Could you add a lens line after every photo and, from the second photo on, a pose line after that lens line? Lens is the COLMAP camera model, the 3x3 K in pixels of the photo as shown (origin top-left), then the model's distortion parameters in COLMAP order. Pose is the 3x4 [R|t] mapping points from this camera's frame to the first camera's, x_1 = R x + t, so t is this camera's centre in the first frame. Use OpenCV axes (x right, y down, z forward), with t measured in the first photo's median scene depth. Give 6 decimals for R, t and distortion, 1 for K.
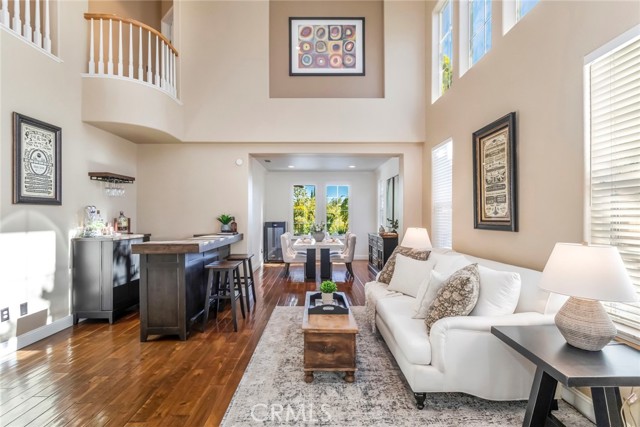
lens RADIAL K [[300.4, 0, 317.4], [0, 300.4, 215.5], [0, 0, 1]] dist [0.000332, 0.002409]
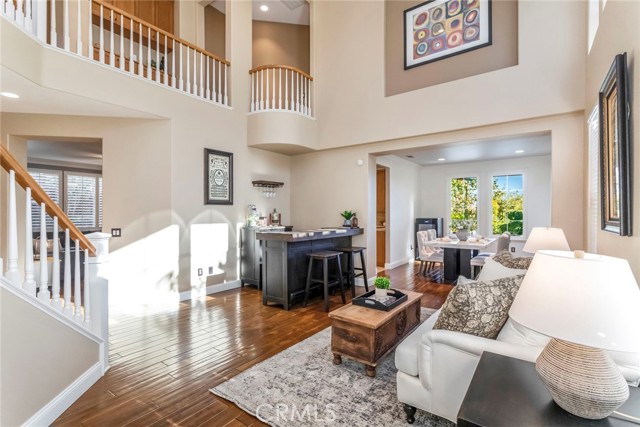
lens RADIAL K [[300.4, 0, 320.5], [0, 300.4, 212.0], [0, 0, 1]] dist [0.000332, 0.002409]
pose [[0.802941, -0.000115, -0.596058, 0.361630], [0.000768, 0.999999, 0.000842, 0.000386], [0.596058, -0.001134, 0.802941, 0.055577]]
